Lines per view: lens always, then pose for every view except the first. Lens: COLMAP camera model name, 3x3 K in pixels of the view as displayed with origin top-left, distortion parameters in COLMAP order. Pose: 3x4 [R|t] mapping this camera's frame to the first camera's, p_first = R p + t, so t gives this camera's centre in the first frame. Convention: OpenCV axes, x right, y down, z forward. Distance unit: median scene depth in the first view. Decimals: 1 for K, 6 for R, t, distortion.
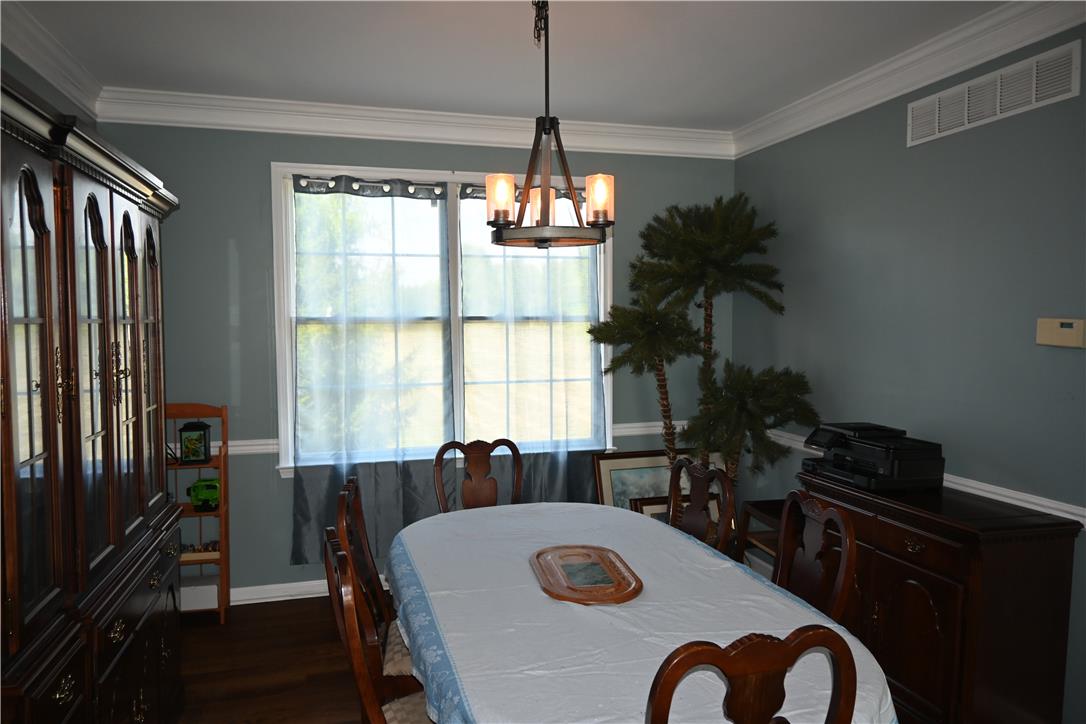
lens RADIAL K [[738.5, 0, 545.1], [0, 738.5, 359.7], [0, 0, 1]] dist [-0.006966, 0.001789]
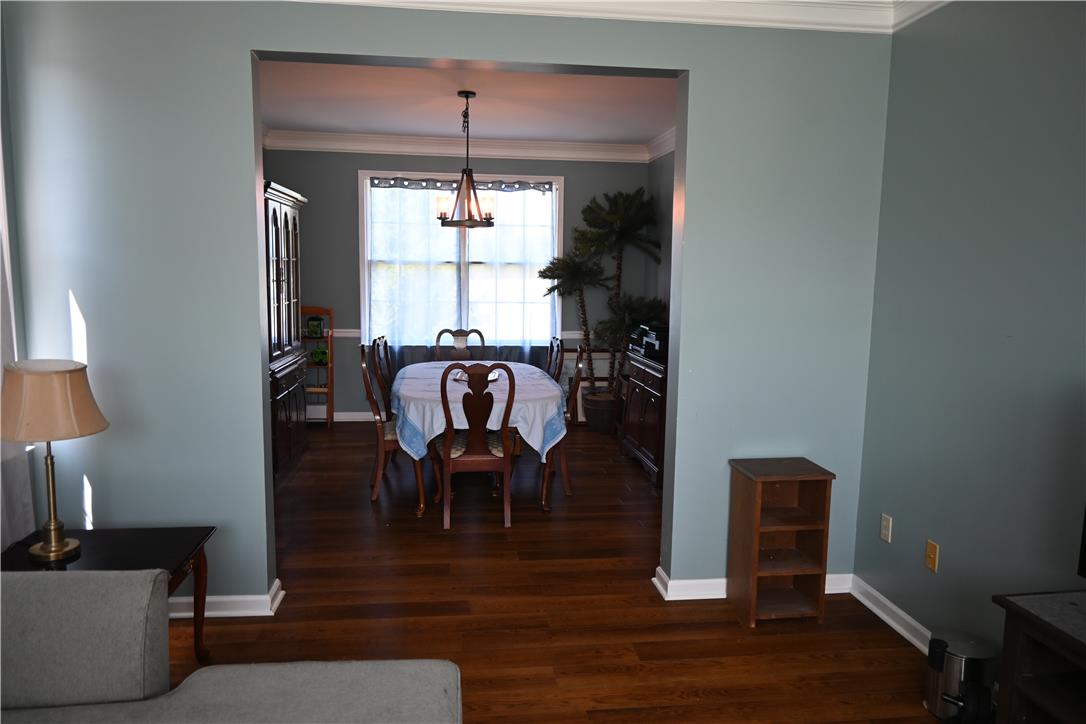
lens RADIAL K [[738.5, 0, 542.7], [0, 738.5, 361.7], [0, 0, 1]] dist [-0.006966, 0.001789]
pose [[0.987331, 0.041190, -0.153236, 0.336376], [-0.030220, 0.996856, 0.073245, 0.041814], [0.155771, -0.067686, 0.985471, -0.664242]]
